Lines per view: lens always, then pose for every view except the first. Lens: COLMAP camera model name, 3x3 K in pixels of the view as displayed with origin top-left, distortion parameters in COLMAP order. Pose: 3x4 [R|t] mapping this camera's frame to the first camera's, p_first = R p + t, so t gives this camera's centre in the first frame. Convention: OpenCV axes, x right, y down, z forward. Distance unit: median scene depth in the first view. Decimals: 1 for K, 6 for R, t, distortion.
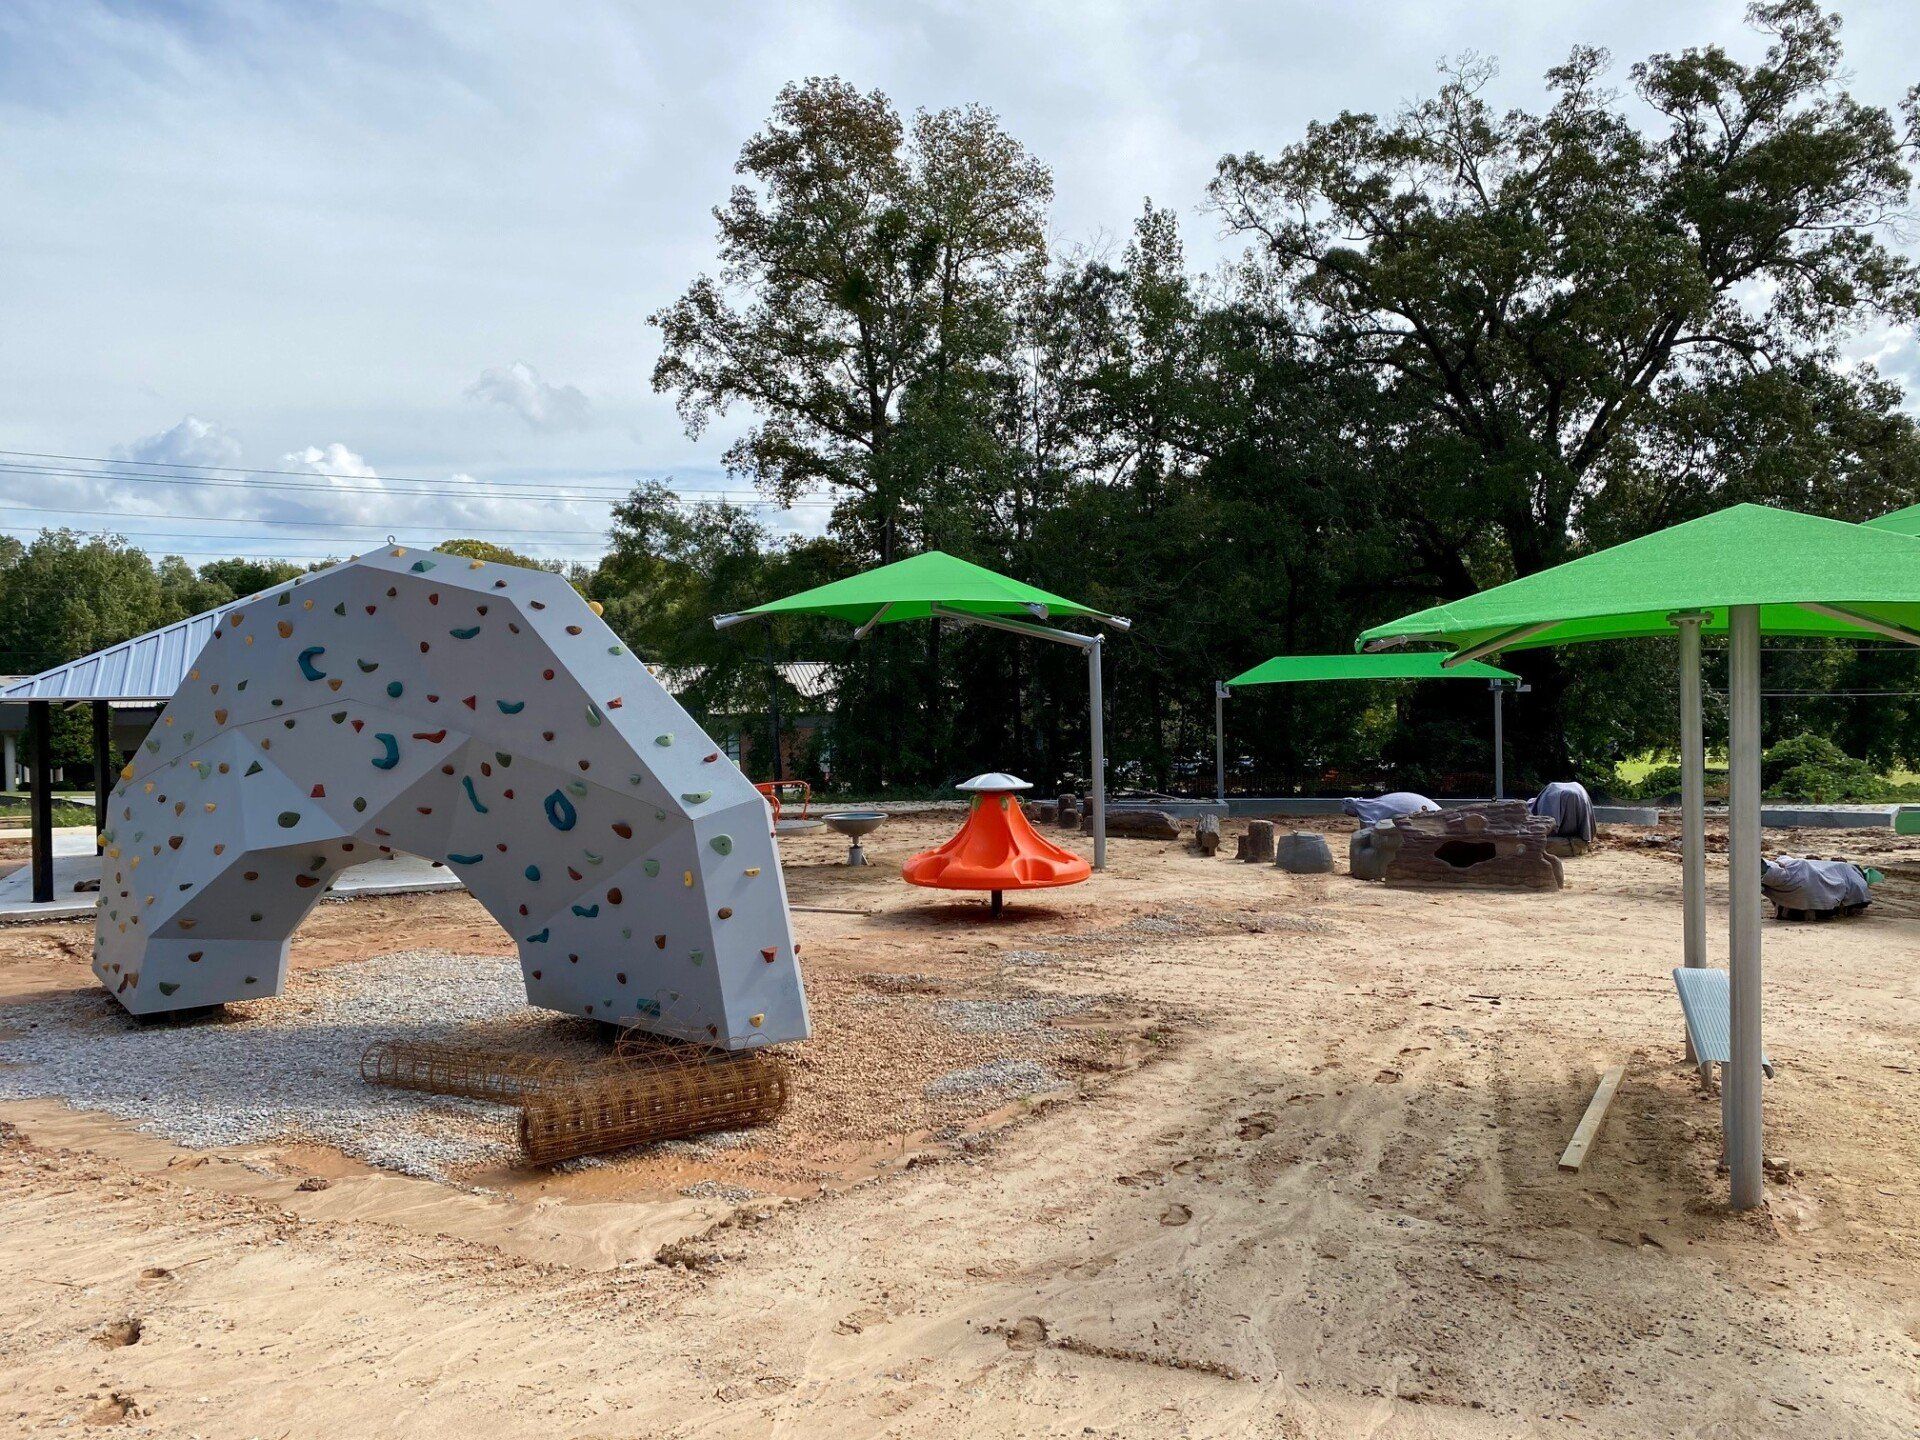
lens RADIAL K [[1432.1, 0, 959.2], [0, 1432.1, 711.6], [0, 0, 1]] dist [0.042935, -0.050460]
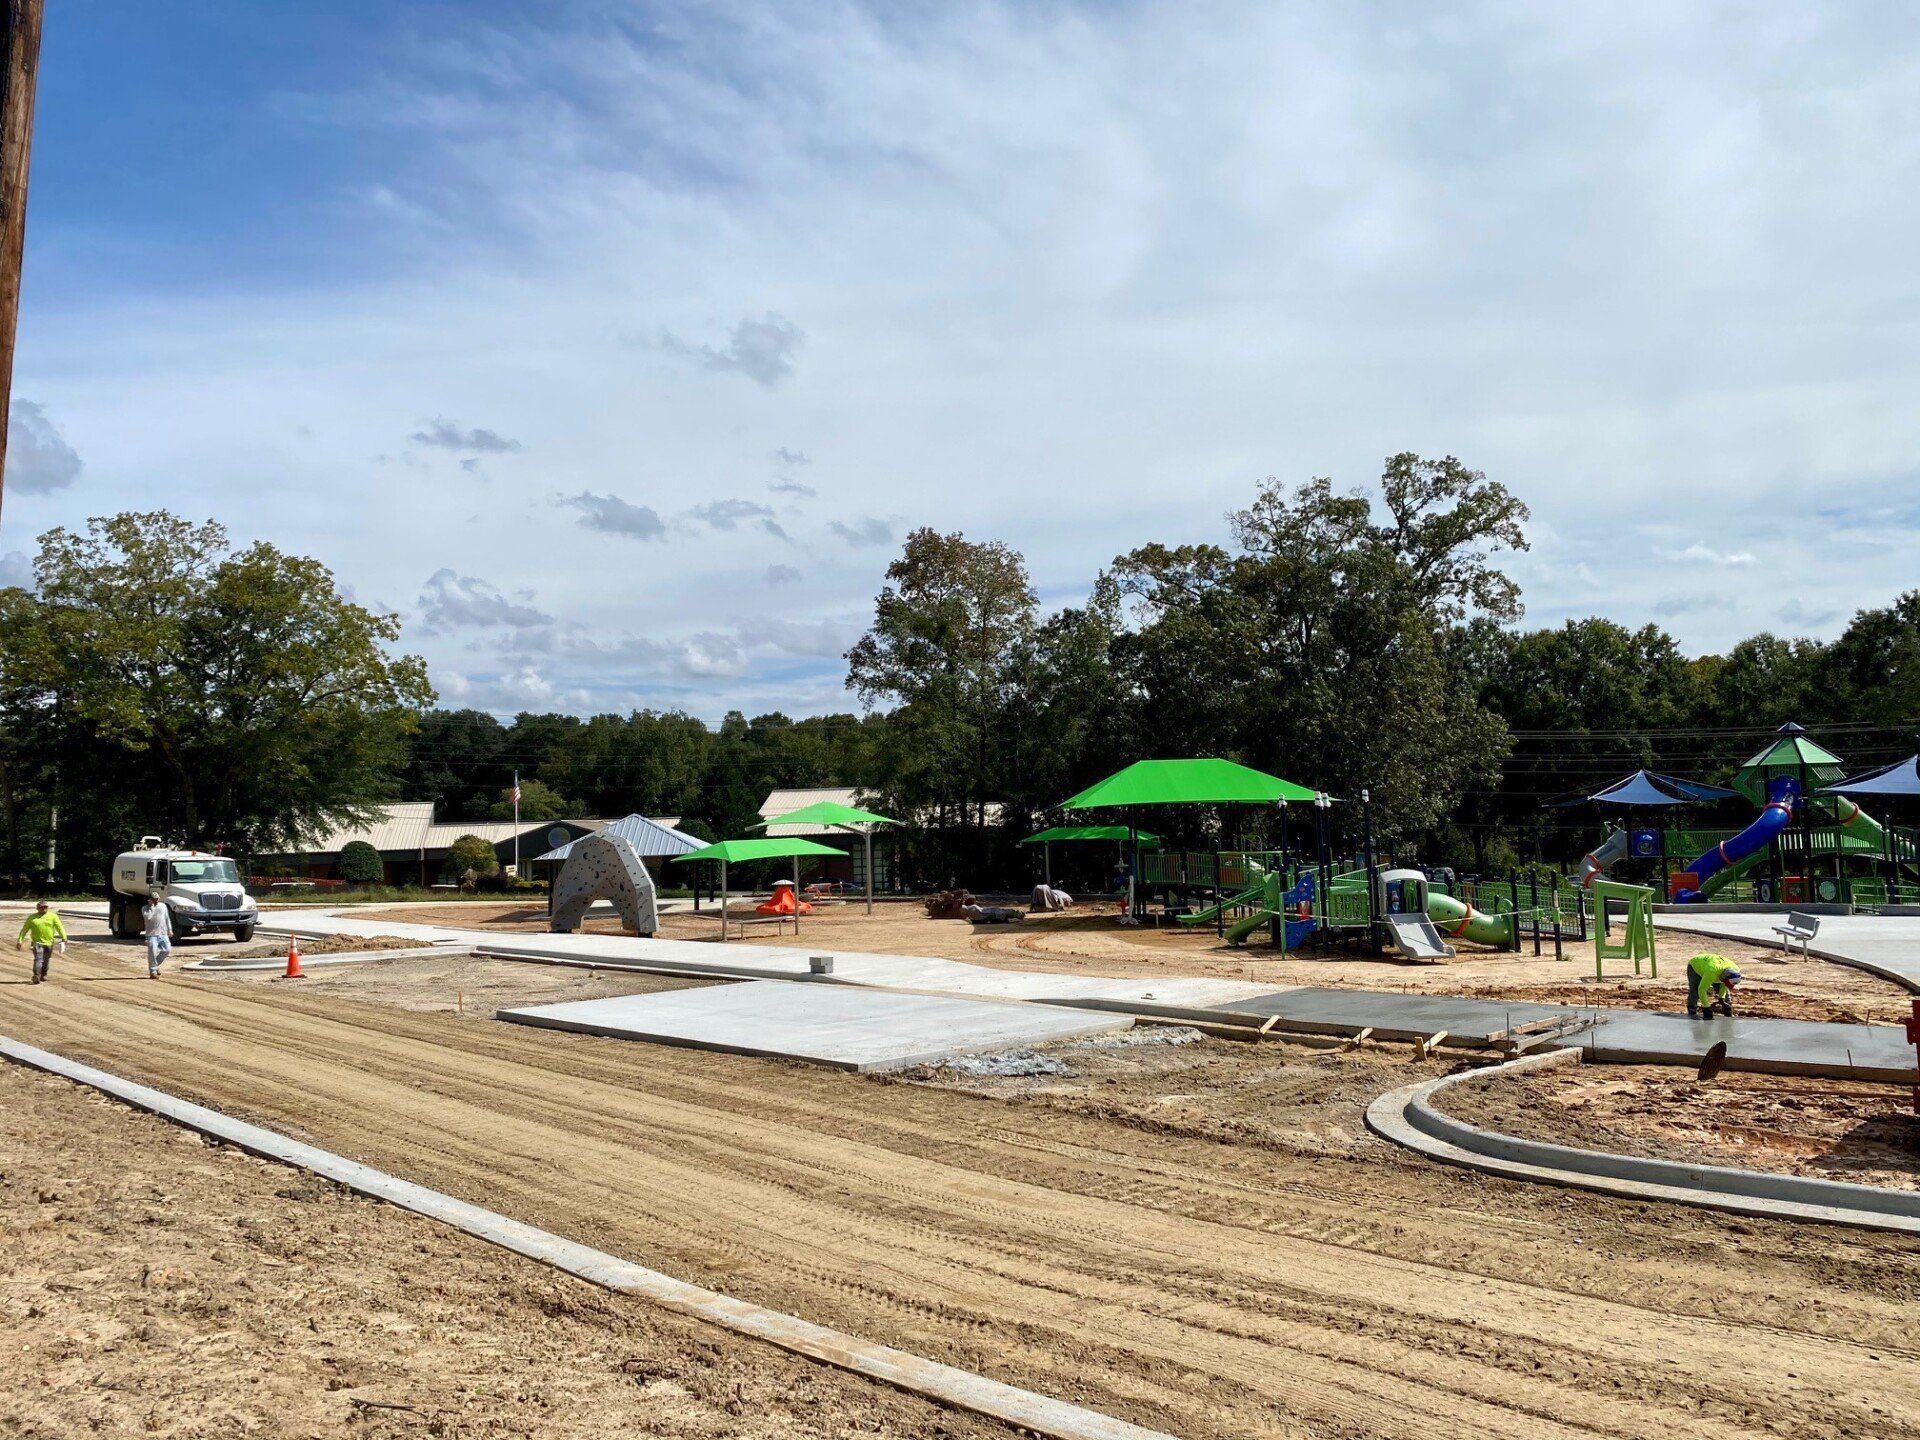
lens RADIAL K [[1432.1, 0, 949.0], [0, 1432.1, 707.7], [0, 0, 1]] dist [0.042935, -0.050460]
pose [[0.933110, -0.036569, -0.357727, 1.619847], [0.007151, 0.996506, -0.083217, -0.079824], [0.359520, 0.075093, 0.930111, -2.045996]]
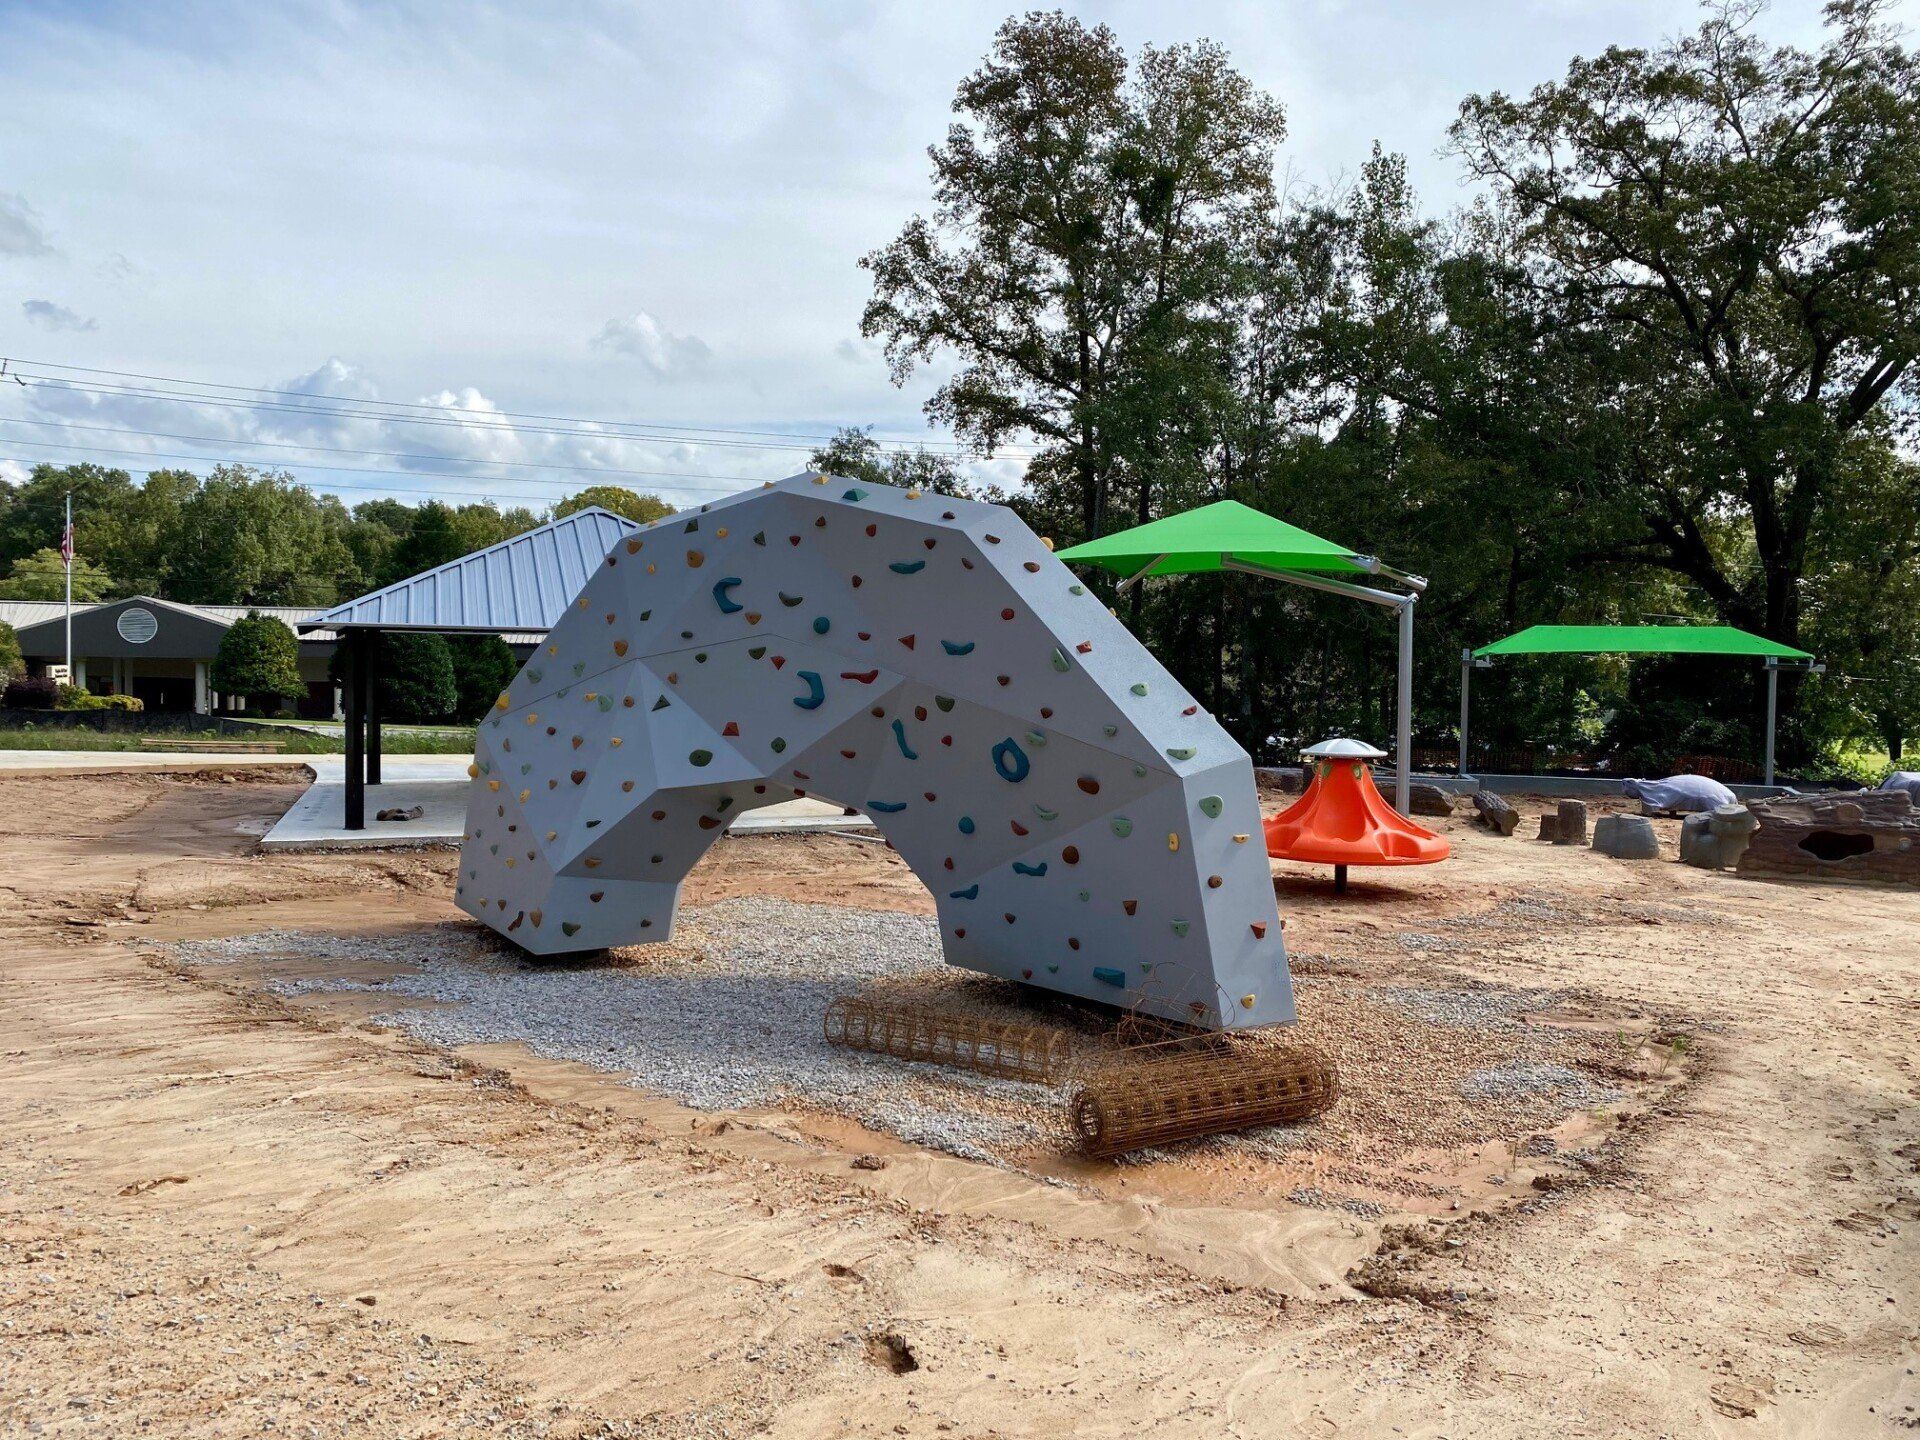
lens RADIAL K [[1432.1, 0, 961.2], [0, 1432.1, 707.6], [0, 0, 1]] dist [0.042935, -0.050460]
pose [[0.996294, 0.037501, -0.077408, -0.151750], [-0.035506, 0.999005, 0.026989, 0.006711], [0.078343, -0.024140, 0.996634, 0.049025]]
